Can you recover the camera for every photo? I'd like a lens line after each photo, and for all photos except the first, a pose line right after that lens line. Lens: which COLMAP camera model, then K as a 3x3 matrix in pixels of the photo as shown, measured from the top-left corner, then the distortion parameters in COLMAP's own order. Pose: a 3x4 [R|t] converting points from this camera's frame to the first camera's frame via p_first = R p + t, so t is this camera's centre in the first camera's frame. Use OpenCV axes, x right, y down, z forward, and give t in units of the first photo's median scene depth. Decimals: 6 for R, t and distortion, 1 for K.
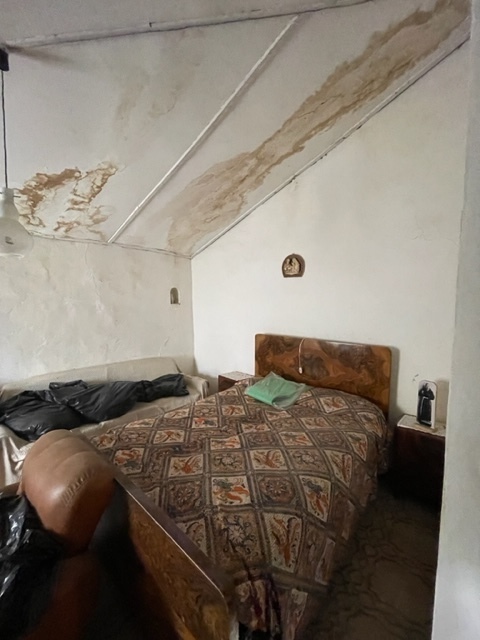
lens RADIAL K [[259.4, 0, 240.1], [0, 259.4, 320.8], [0, 0, 1]] dist [0.002351, 0.000365]
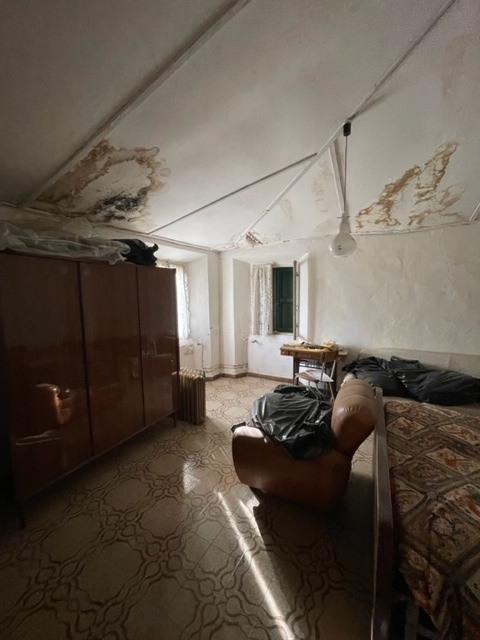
lens RADIAL K [[257.0, 0, 240.4], [0, 257.0, 320.2], [0, 0, 1]] dist [-0.000881, -0.000114]
pose [[0.252751, 0.090918, -0.963250, 0.246658], [-0.054078, 0.995346, 0.079758, 0.019286], [0.966019, 0.031932, 0.256492, 0.014765]]
